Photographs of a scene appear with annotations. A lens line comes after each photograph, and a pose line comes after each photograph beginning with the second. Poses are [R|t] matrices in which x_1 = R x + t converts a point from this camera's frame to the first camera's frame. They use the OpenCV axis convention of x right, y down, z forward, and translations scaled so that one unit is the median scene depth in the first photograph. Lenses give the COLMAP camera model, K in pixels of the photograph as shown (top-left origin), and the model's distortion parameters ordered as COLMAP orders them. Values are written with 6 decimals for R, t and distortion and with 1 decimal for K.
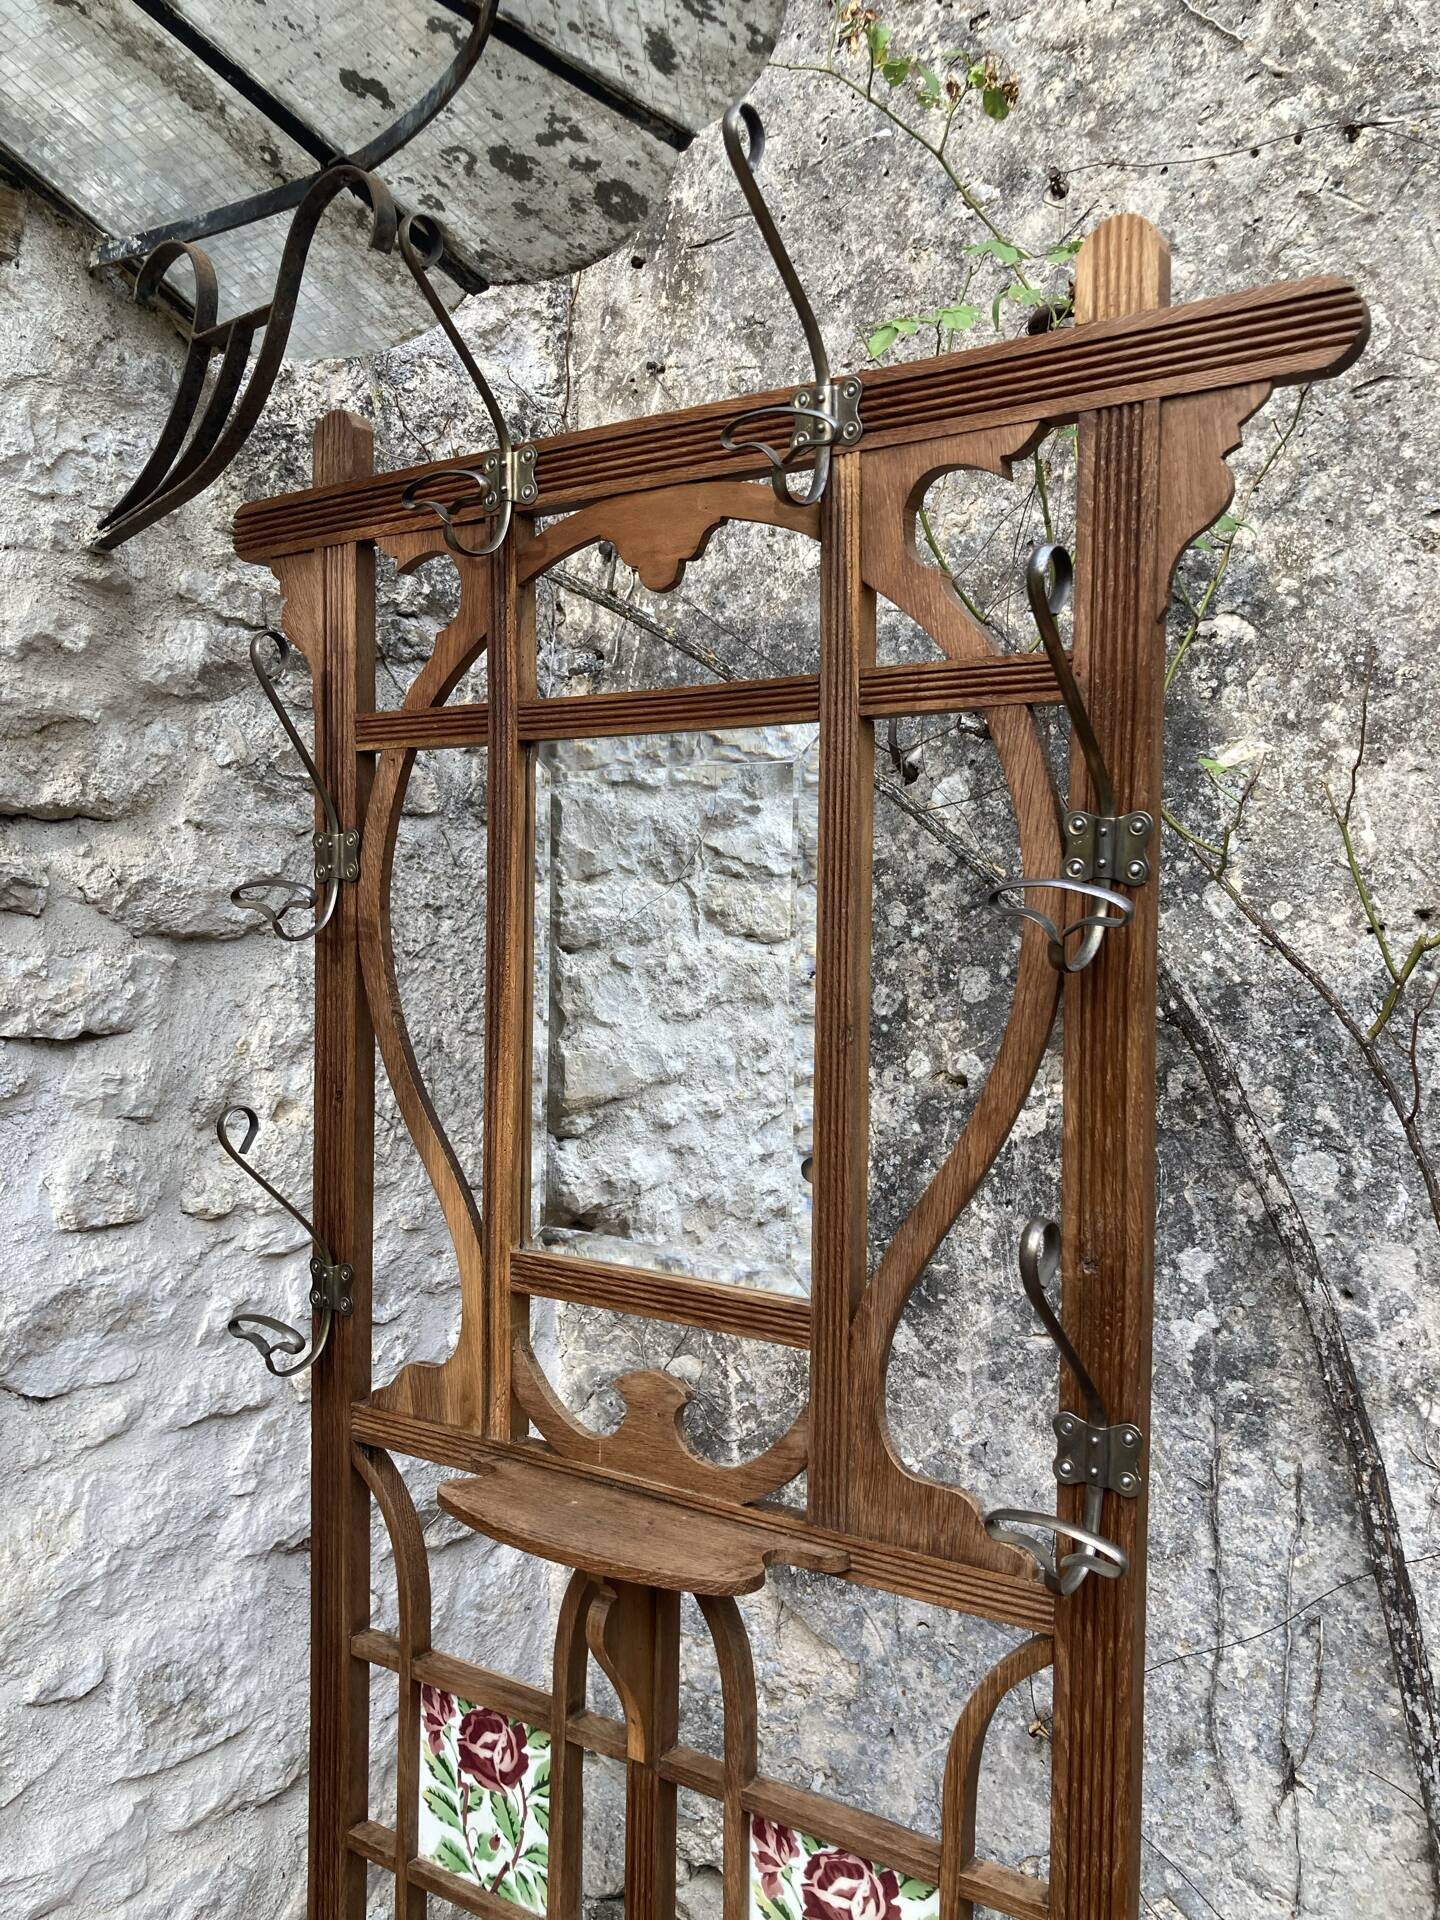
lens RADIAL K [[1591.3, 0, 706.3], [0, 1591.3, 979.2], [0, 0, 1]] dist [0.031054, -0.036920]
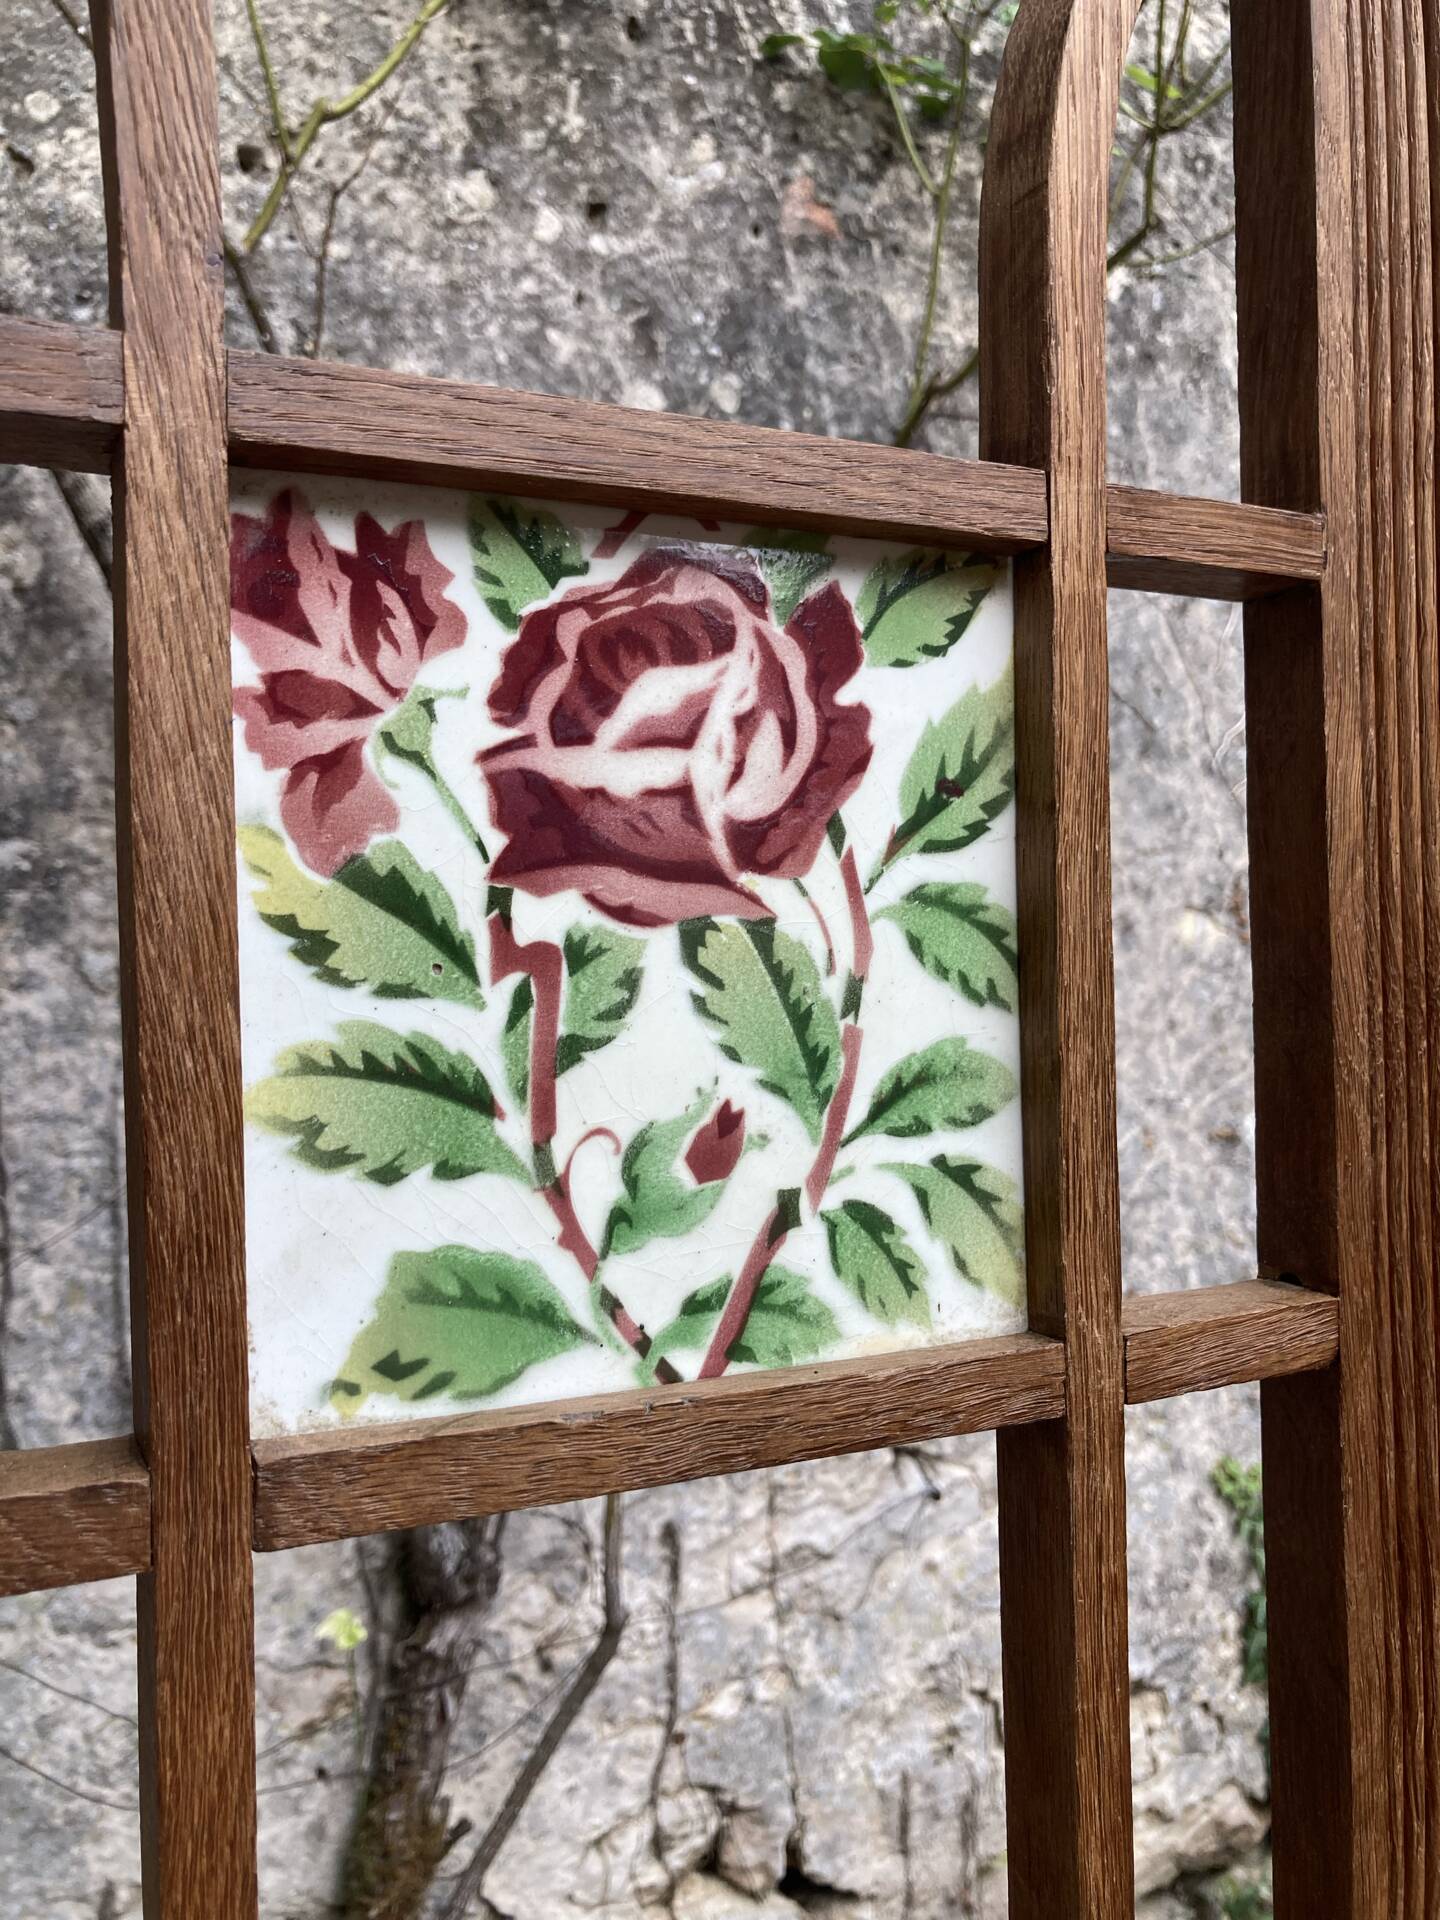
lens RADIAL K [[1591.3, 0, 721.5], [0, 1591.3, 961.3], [0, 0, 1]] dist [0.031054, -0.036920]
pose [[0.498256, -0.020328, 0.866791, -0.070487], [0.059075, 0.998198, -0.010548, 0.324259], [-0.865015, 0.056461, 0.498559, 0.459062]]
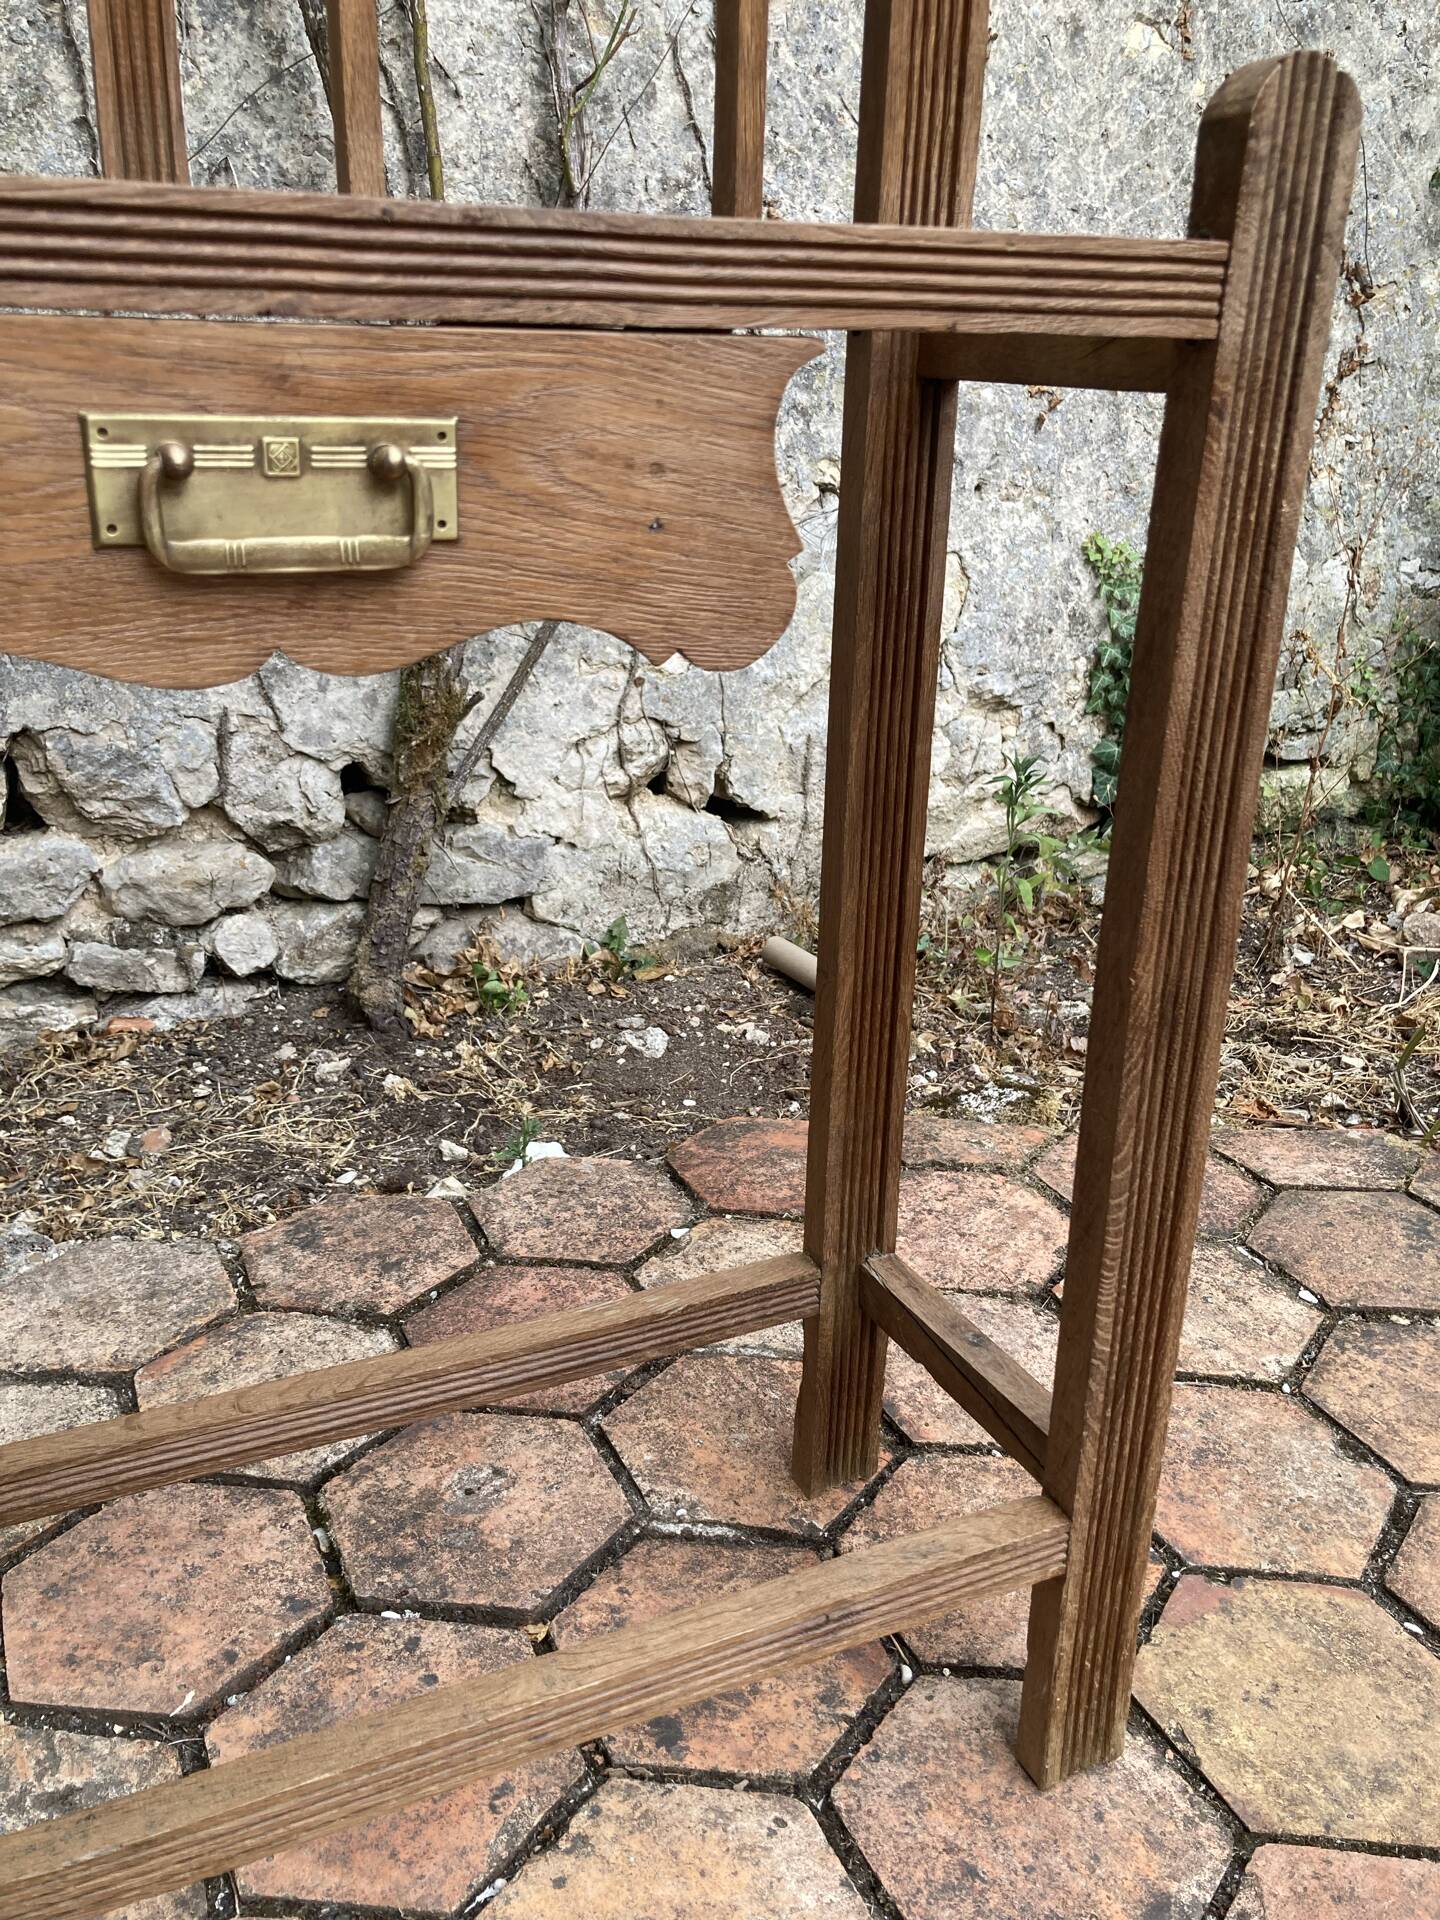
lens RADIAL K [[1591.3, 0, 719.8], [0, 1591.3, 966.4], [0, 0, 1]] dist [0.031054, -0.036920]
pose [[0.516930, -0.333002, 0.788602, -0.251084], [0.011103, 0.923765, 0.382799, 0.457830], [-0.855956, -0.189124, 0.481219, 0.318414]]
